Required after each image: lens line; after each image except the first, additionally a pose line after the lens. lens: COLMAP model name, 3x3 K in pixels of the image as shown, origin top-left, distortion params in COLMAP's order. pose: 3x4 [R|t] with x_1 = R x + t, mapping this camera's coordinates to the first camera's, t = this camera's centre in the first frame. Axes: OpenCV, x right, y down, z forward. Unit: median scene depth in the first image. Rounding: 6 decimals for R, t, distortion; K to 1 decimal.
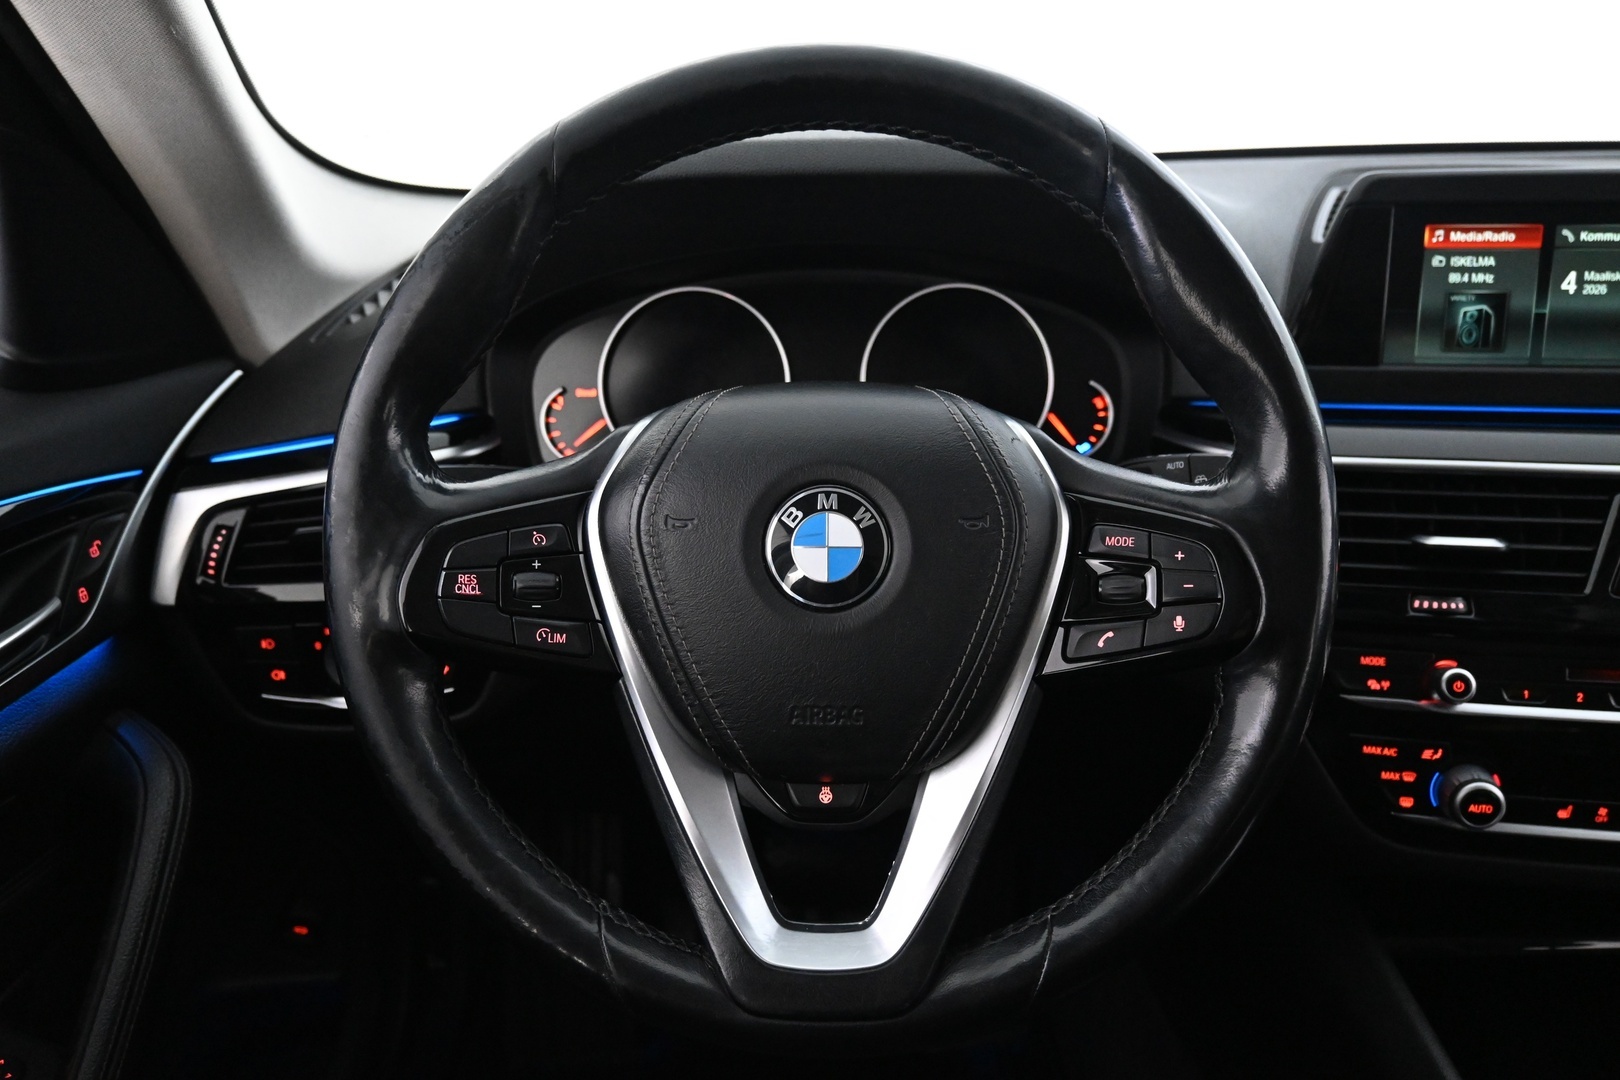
lens RADIAL K [[1293.5, 0, 810.0], [0, 1293.5, 540.0], [0, 0, 1]] dist [0.000549, -0.003598]
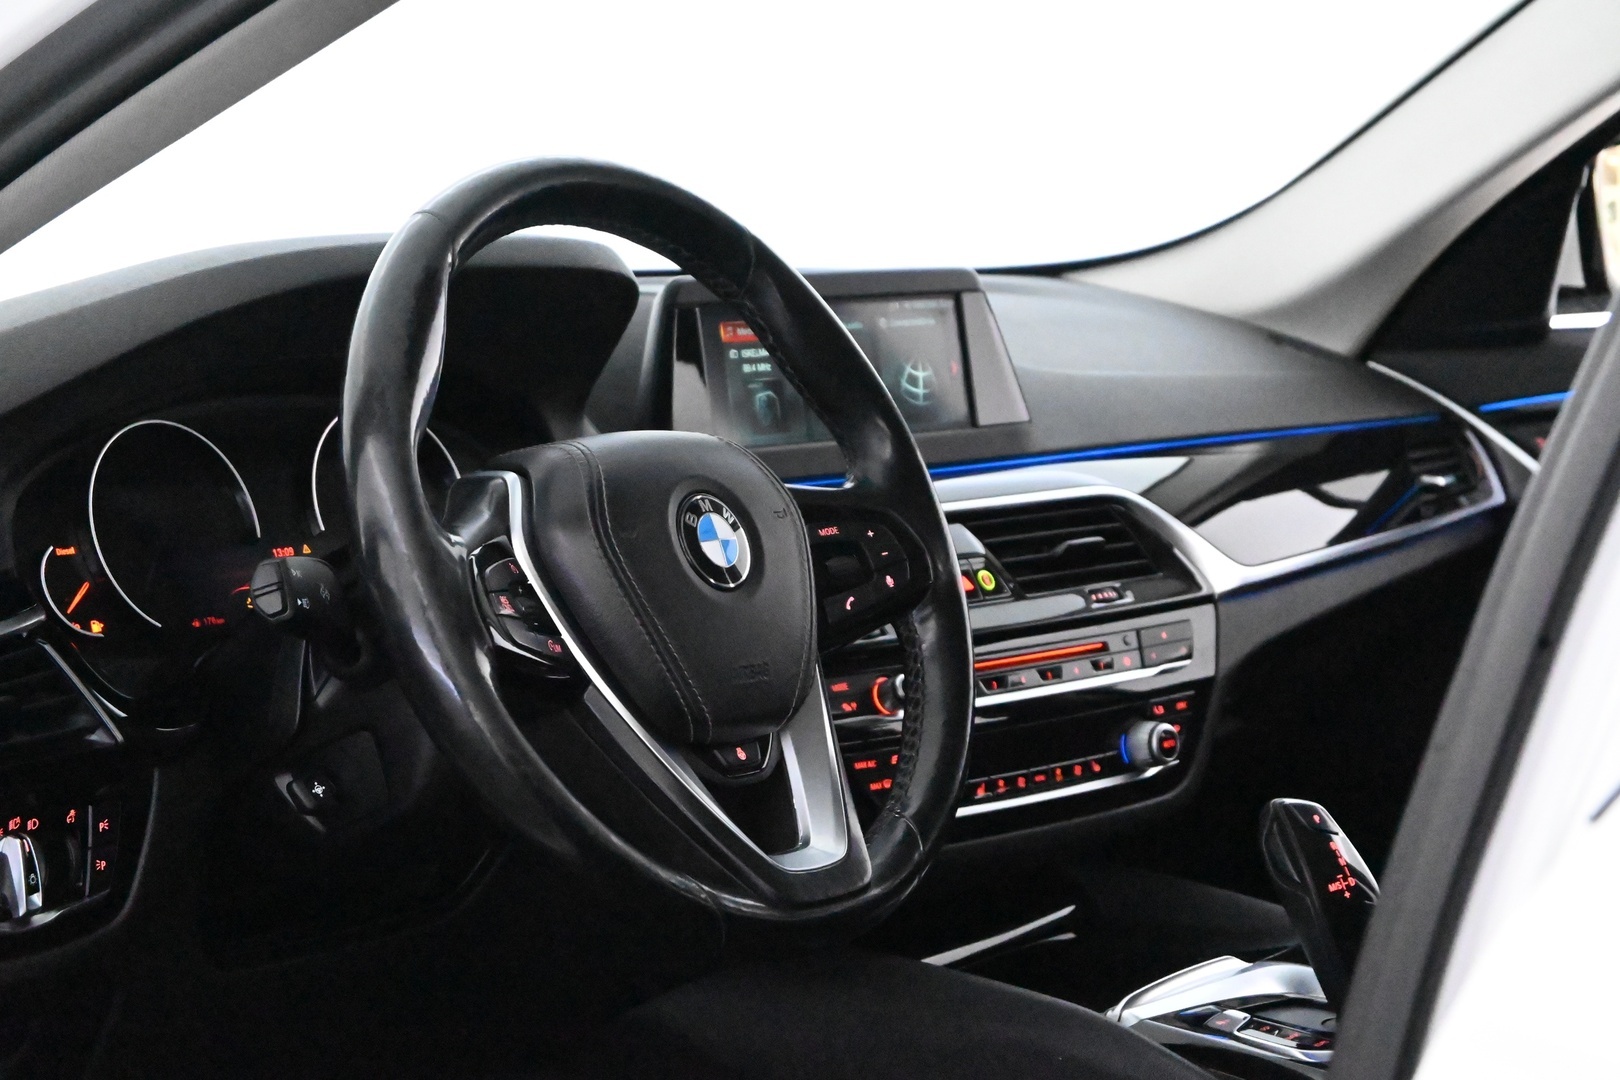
lens RADIAL K [[3451.4, 0, 810.0], [0, 3451.4, 540.0], [0, 0, 1]] dist [0.021505, -0.018692]
pose [[0.592870, -0.071454, 0.802122, -1.847165], [0.277021, 0.953363, -0.119827, 0.304154], [-0.756151, 0.293247, 0.585014, -0.712893]]
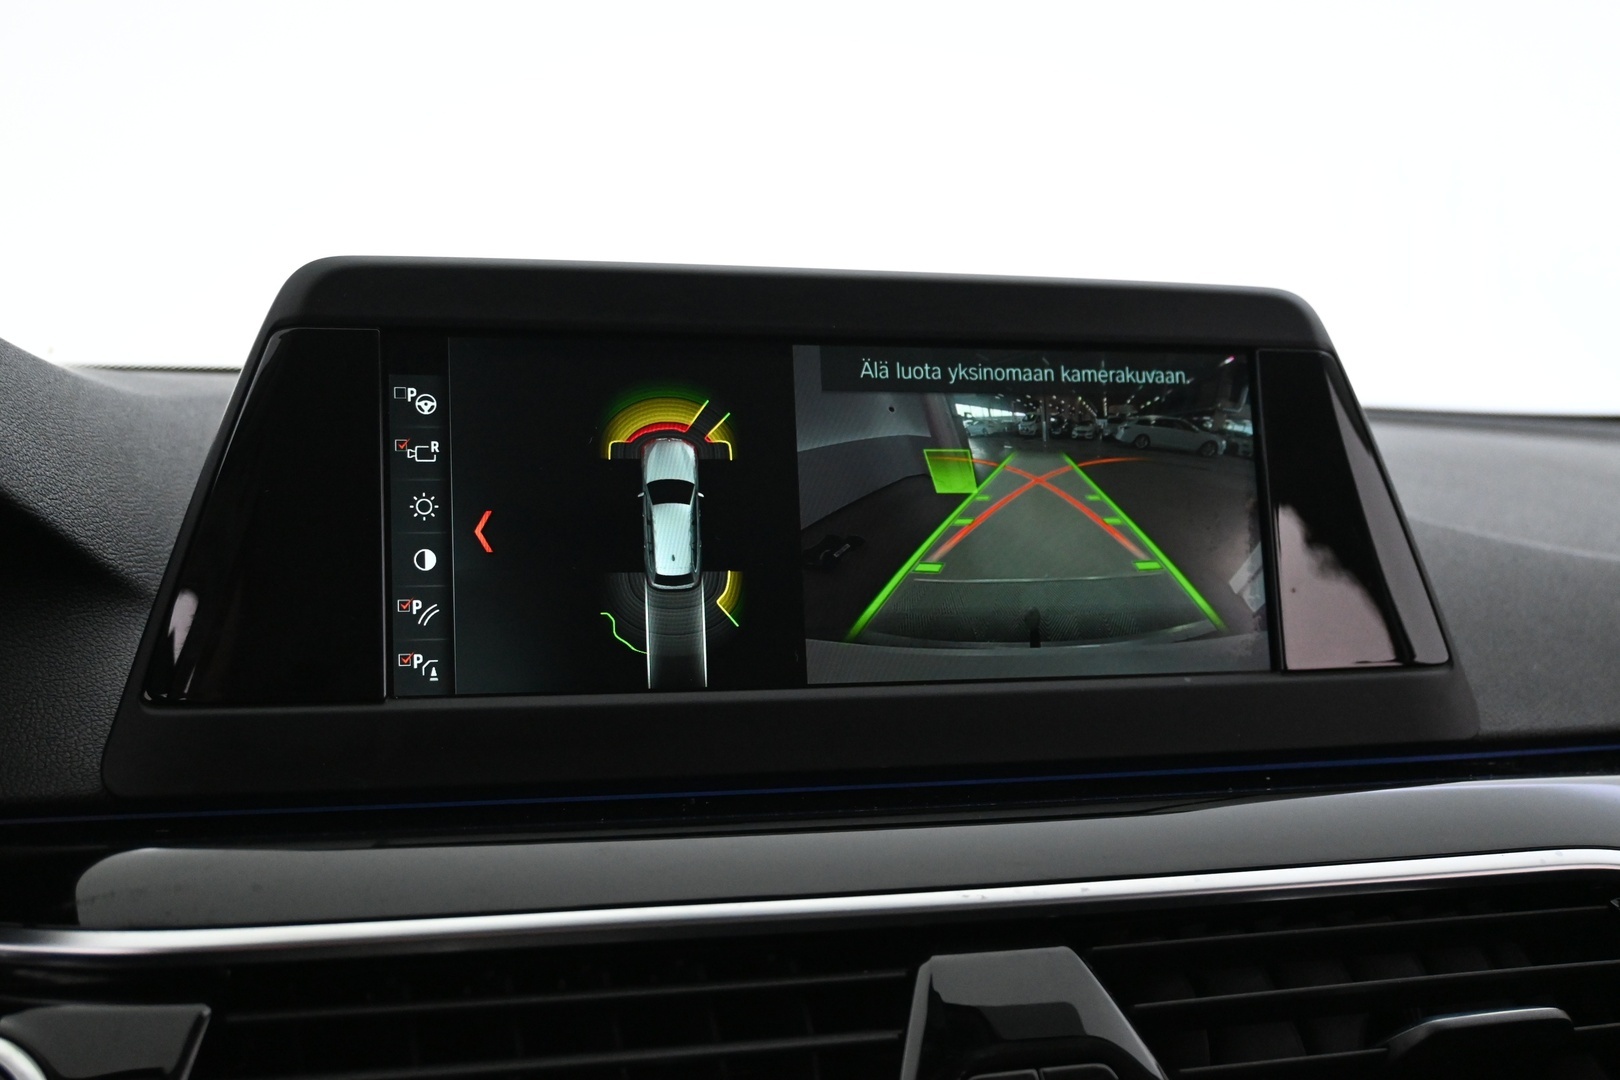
lens RADIAL K [[1865.4, 0, 810.0], [0, 1865.4, 540.0], [0, 0, 1]] dist [-0.008559, 0.002494]
pose [[0.907159, 0.011403, 0.420633, 0.325421], [0.124810, 0.947356, -0.294854, 0.007383], [-0.401852, 0.319979, 0.857979, 0.441928]]
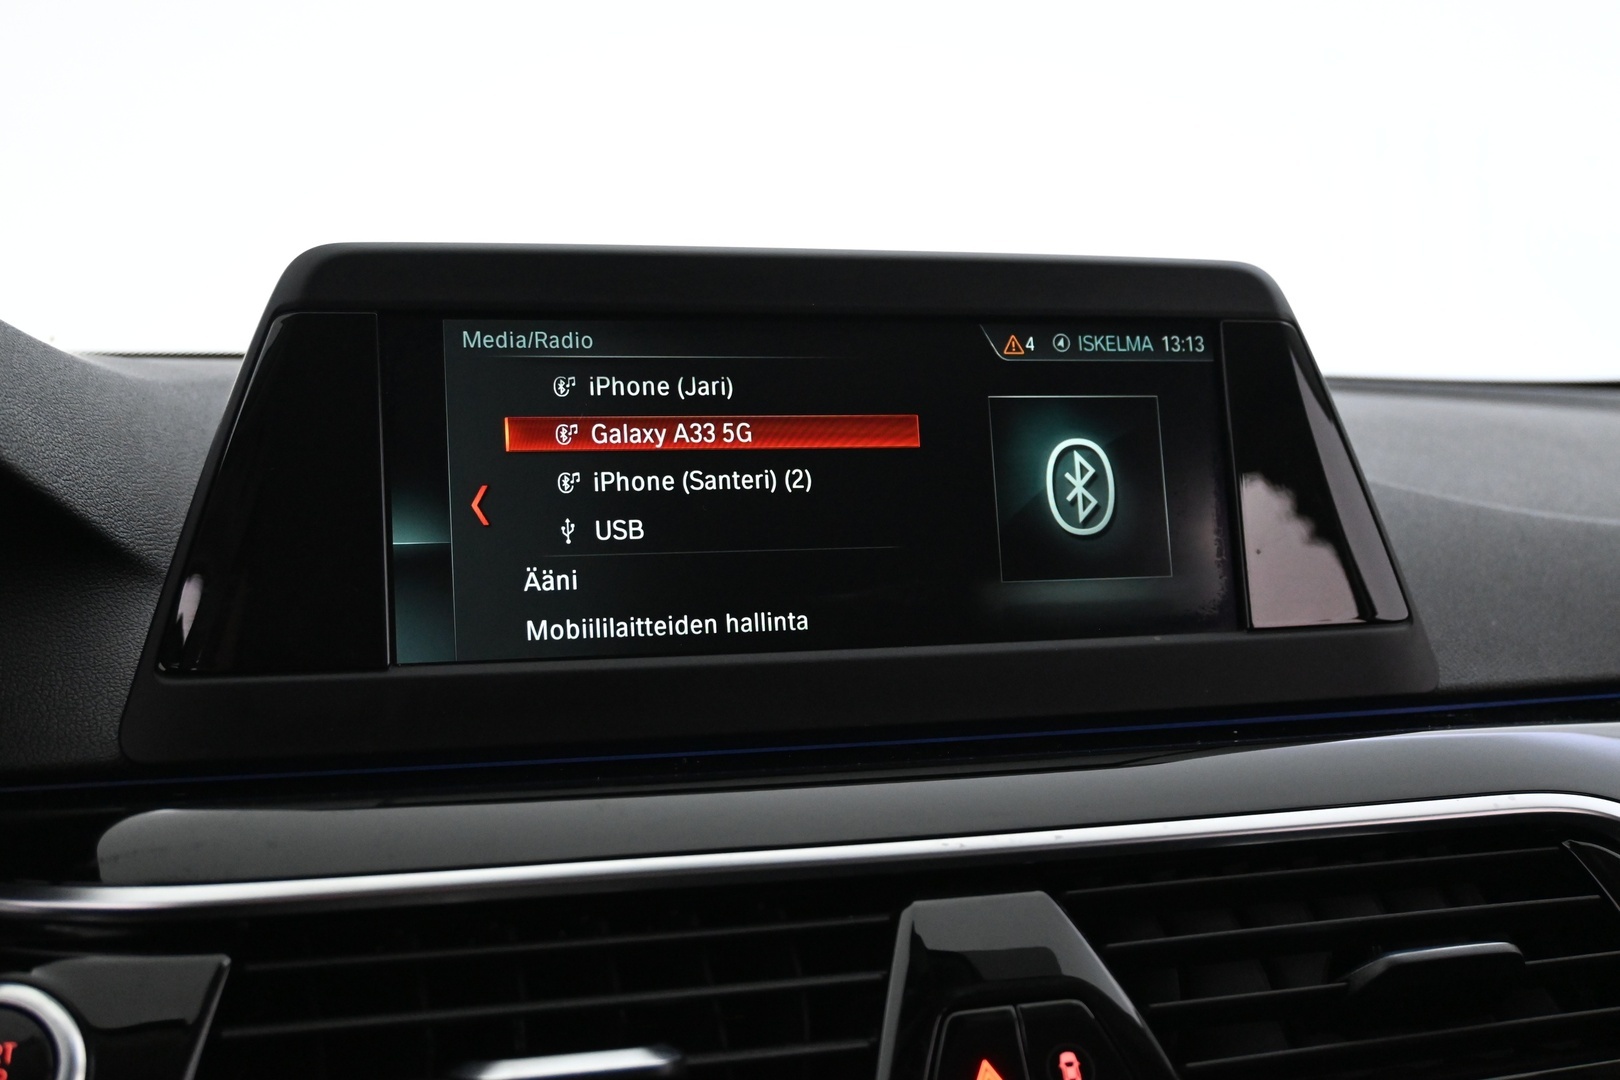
lens RADIAL K [[1865.4, 0, 810.0], [0, 1865.4, 540.0], [0, 0, 1]] dist [-0.008559, 0.002494]
pose [[0.904831, -0.006335, 0.425724, 0.315609], [0.140324, 0.948461, -0.284131, 0.019852], [-0.401983, 0.316830, 0.859086, 0.418034]]
